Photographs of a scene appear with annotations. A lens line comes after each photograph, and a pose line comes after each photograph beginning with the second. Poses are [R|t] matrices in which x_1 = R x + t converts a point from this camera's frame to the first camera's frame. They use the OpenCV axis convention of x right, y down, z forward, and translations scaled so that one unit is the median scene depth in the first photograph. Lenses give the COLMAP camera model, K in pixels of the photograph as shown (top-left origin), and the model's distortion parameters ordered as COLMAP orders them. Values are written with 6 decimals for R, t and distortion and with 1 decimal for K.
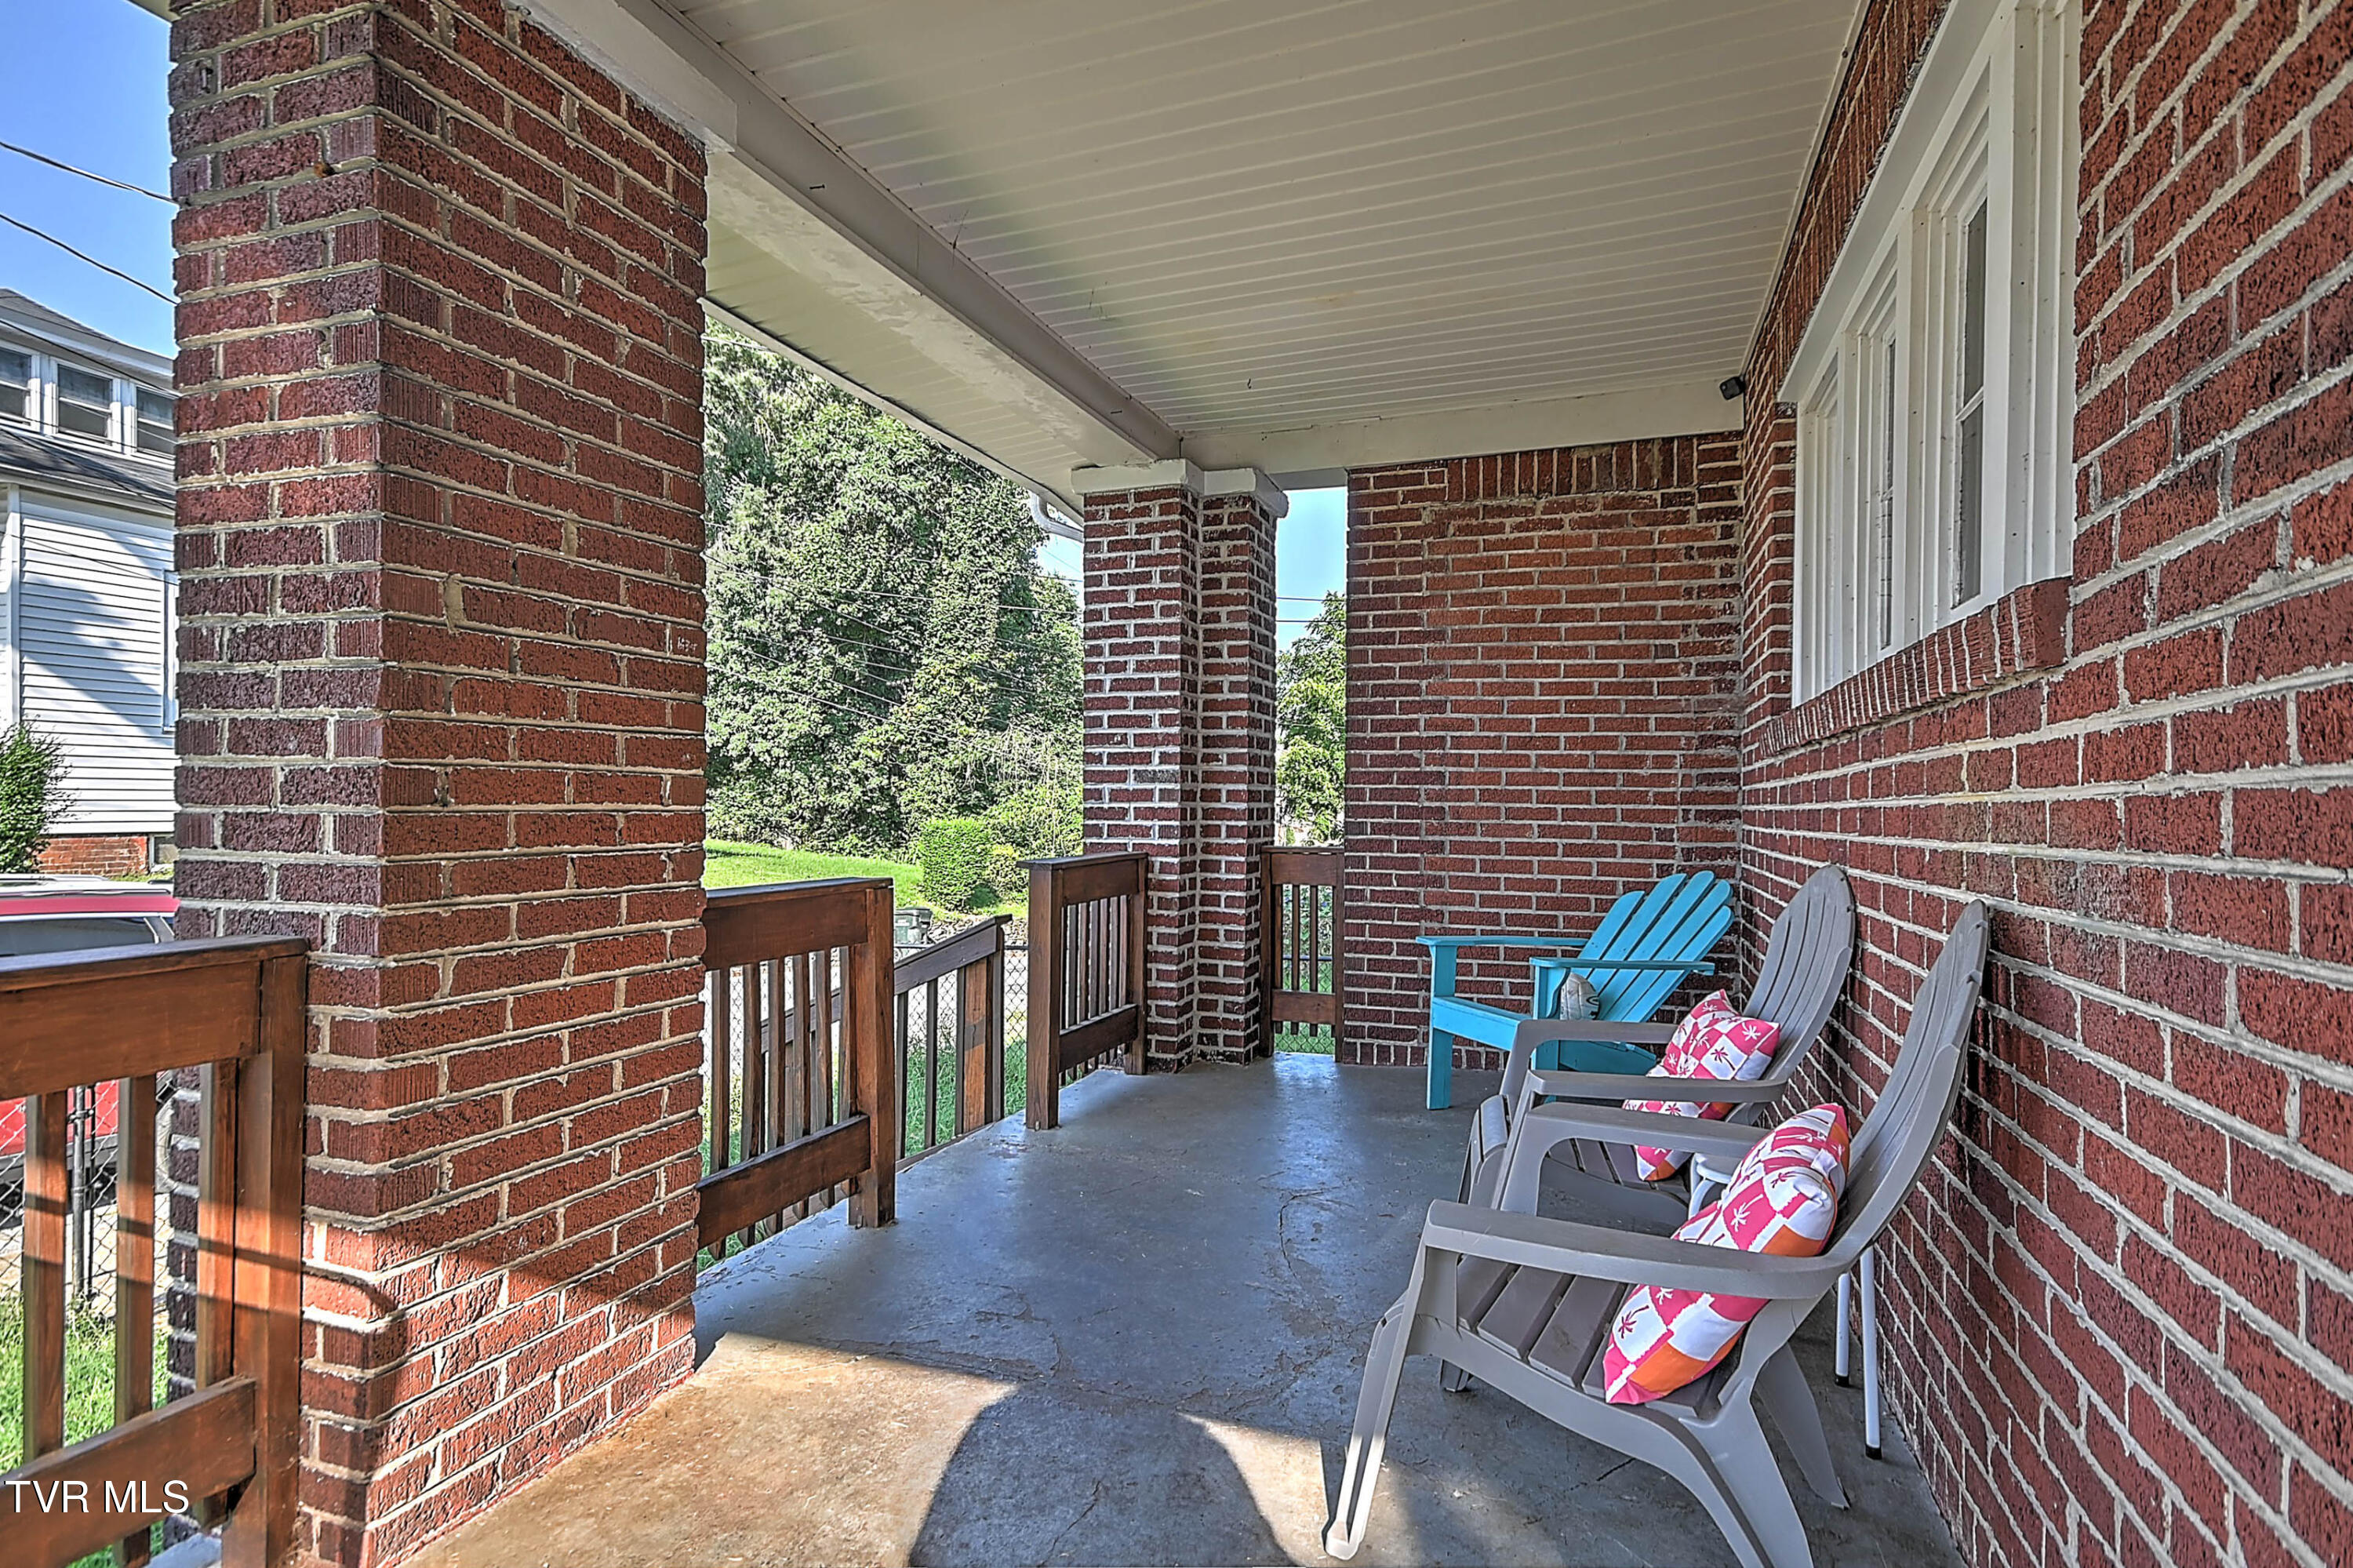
lens RADIAL K [[1159.7, 0, 1174.6], [0, 1159.7, 816.6], [0, 0, 1]] dist [0.000432, -0.000009]
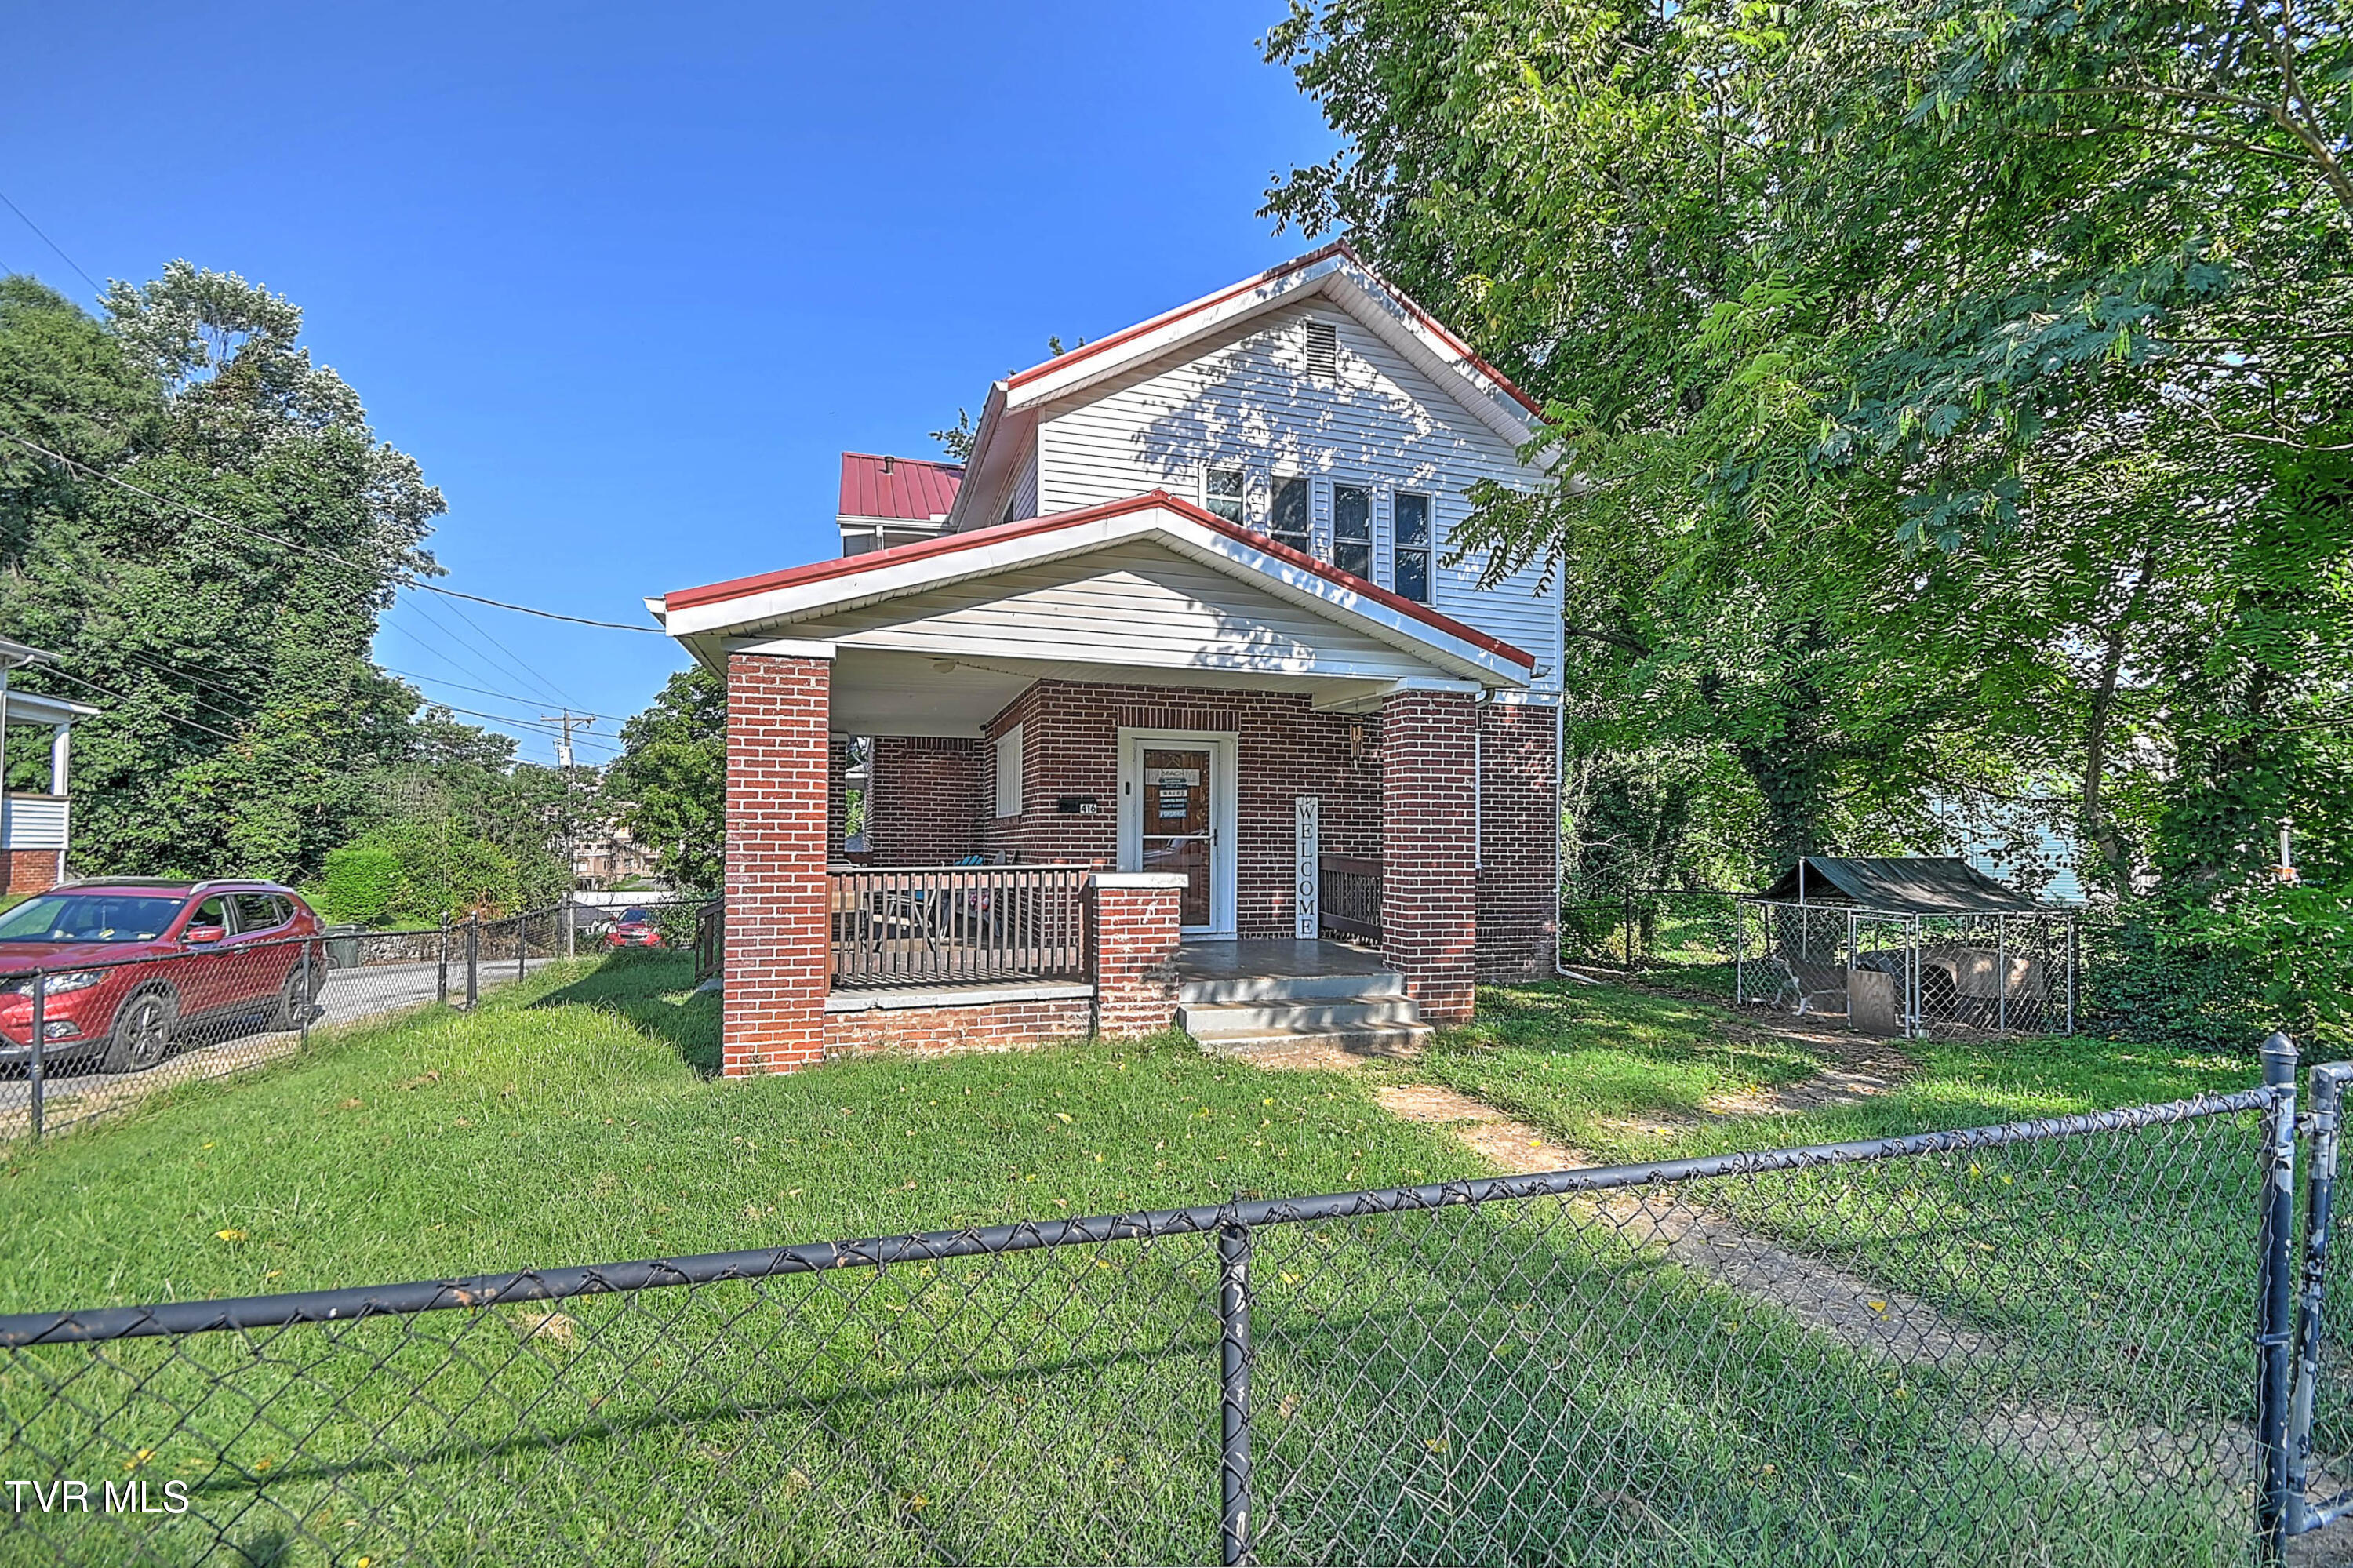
lens RADIAL K [[1017.7, 0, 1176.6], [0, 1017.7, 843.2], [0, 0, 1]] dist [0.000143, 0.000004]
pose [[0.787181, -0.006710, 0.616685, -0.135913], [0.009245, 0.999957, -0.000921, 0.002146], [-0.616653, 0.006426, 0.787209, -0.254045]]
